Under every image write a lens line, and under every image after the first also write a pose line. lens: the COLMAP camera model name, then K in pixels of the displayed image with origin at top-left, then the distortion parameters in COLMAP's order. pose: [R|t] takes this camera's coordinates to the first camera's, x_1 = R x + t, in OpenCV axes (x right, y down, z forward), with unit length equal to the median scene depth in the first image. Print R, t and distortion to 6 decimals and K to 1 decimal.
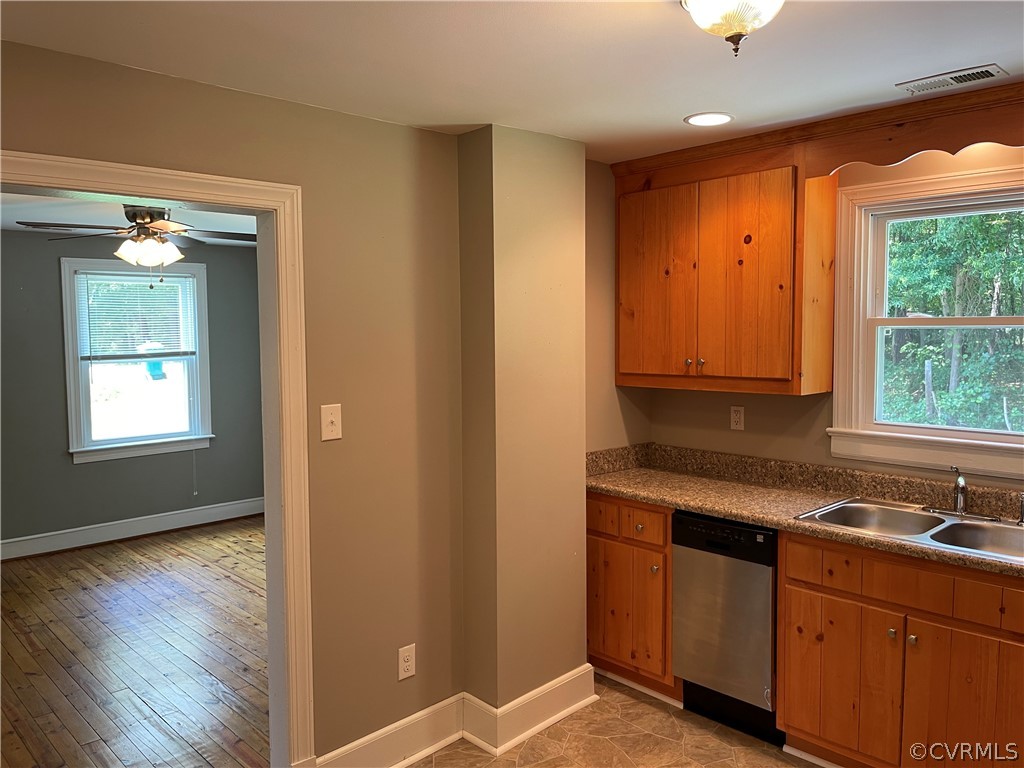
lens RADIAL K [[775.8, 0, 512.5], [0, 775.8, 379.4], [0, 0, 1]] dist [-0.000923, -0.002337]
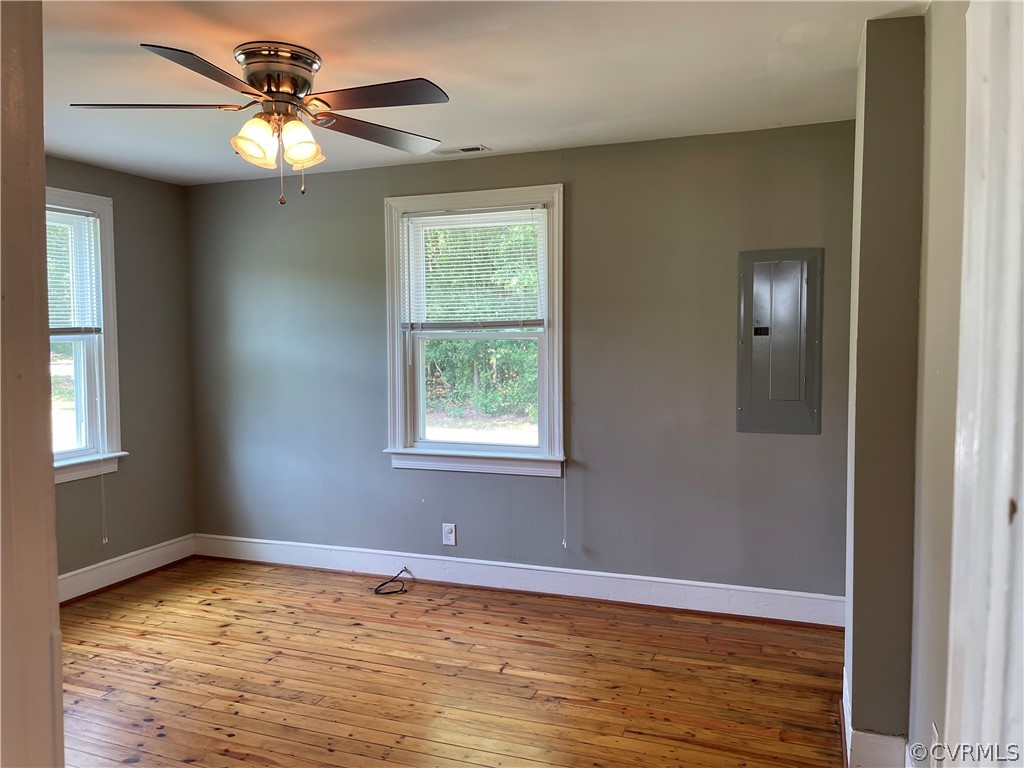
lens RADIAL K [[775.8, 0, 510.3], [0, 775.8, 386.2], [0, 0, 1]] dist [-0.000923, -0.002337]
pose [[0.910083, -0.026961, 0.413549, -0.411093], [0.031463, 0.999497, -0.004078, 0.031397], [-0.413231, 0.016723, 0.910473, 0.278784]]
